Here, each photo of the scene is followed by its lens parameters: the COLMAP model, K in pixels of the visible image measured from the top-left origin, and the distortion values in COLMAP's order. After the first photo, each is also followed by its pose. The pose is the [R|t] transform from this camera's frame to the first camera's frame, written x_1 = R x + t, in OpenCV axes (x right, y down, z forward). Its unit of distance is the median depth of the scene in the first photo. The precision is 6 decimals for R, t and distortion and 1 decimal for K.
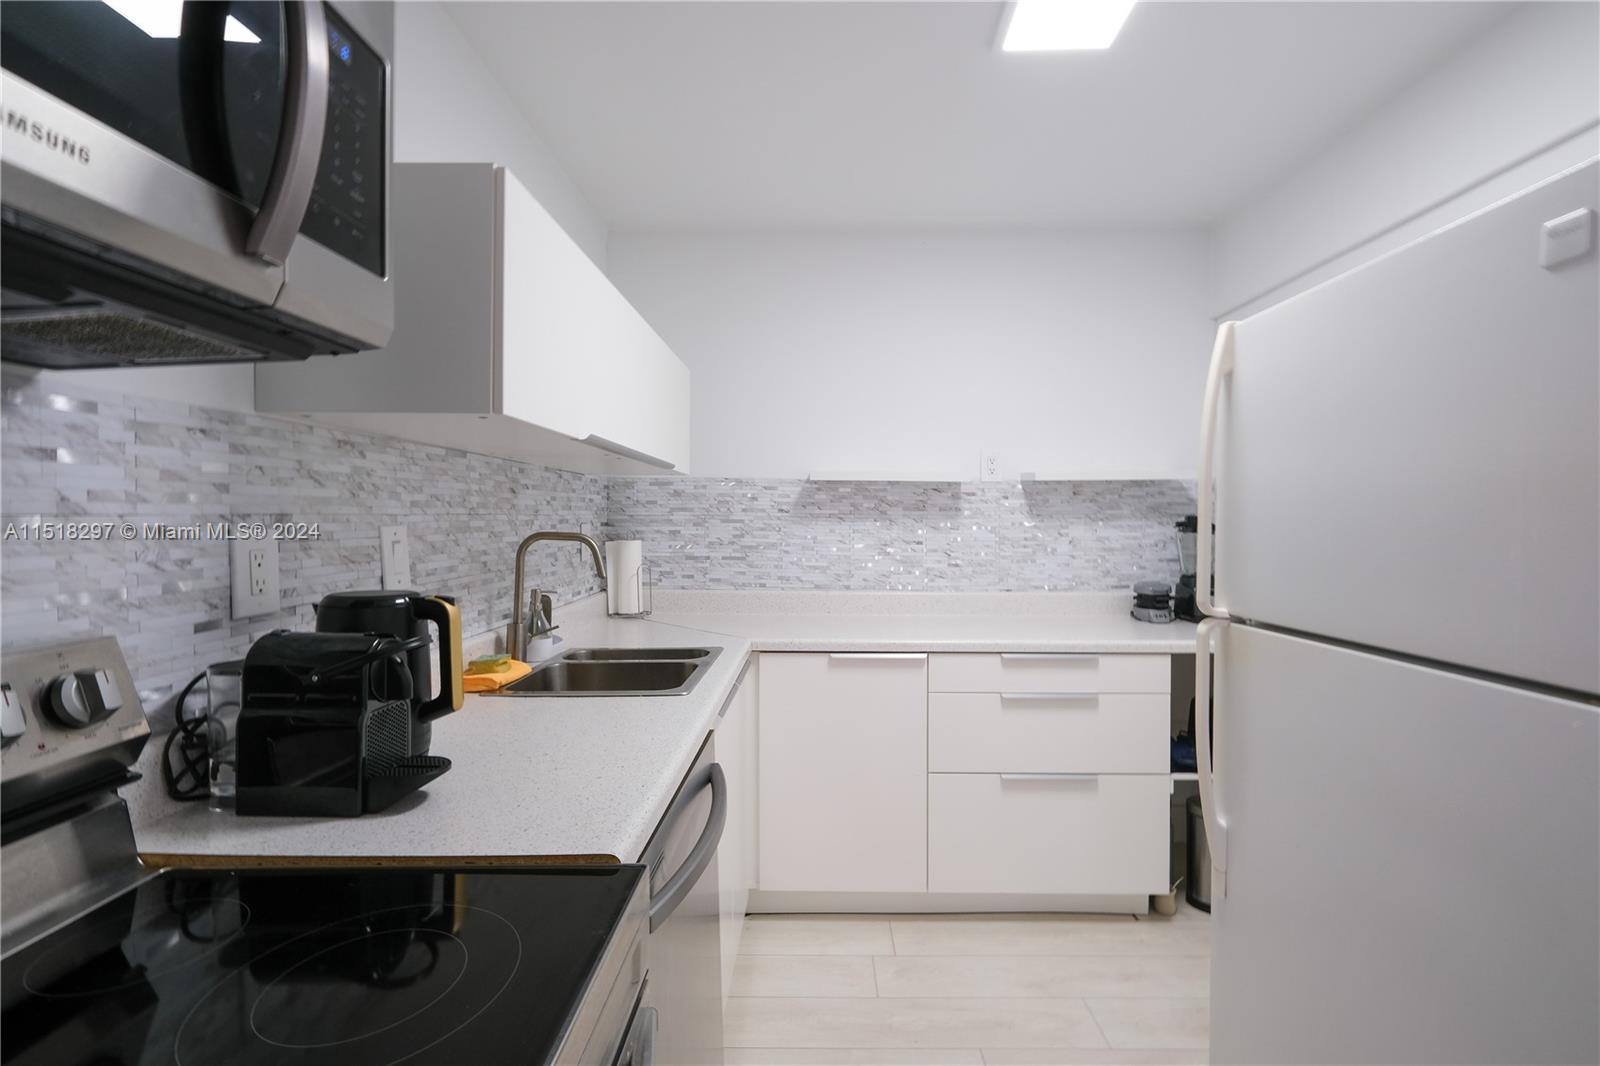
lens RADIAL K [[732.1, 0, 801.1], [0, 732.1, 529.3], [0, 0, 1]] dist [0.000783, 0.000089]
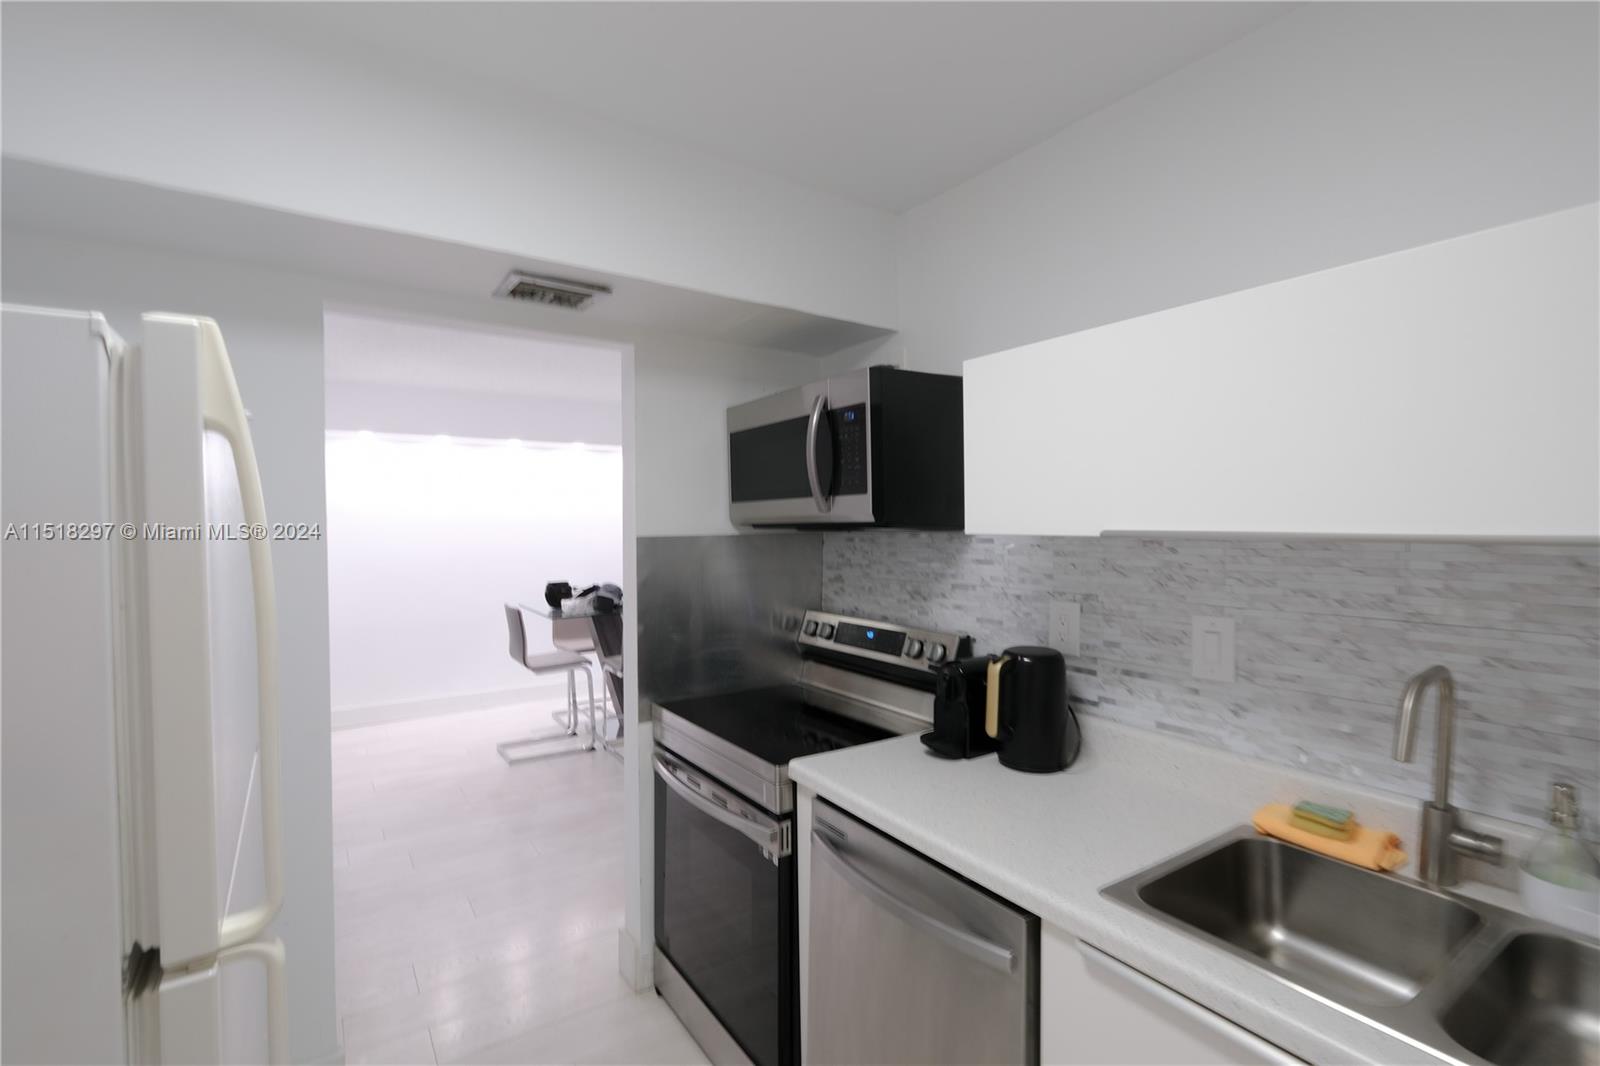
lens RADIAL K [[709.6, 0, 799.8], [0, 709.6, 536.2], [0, 0, 1]] dist [-0.002872, 0.000376]
pose [[-0.815486, 0.010226, -0.578687, 0.610189], [-0.007407, 0.999578, 0.028101, -0.172736], [0.578730, 0.027202, -0.815066, 1.788693]]
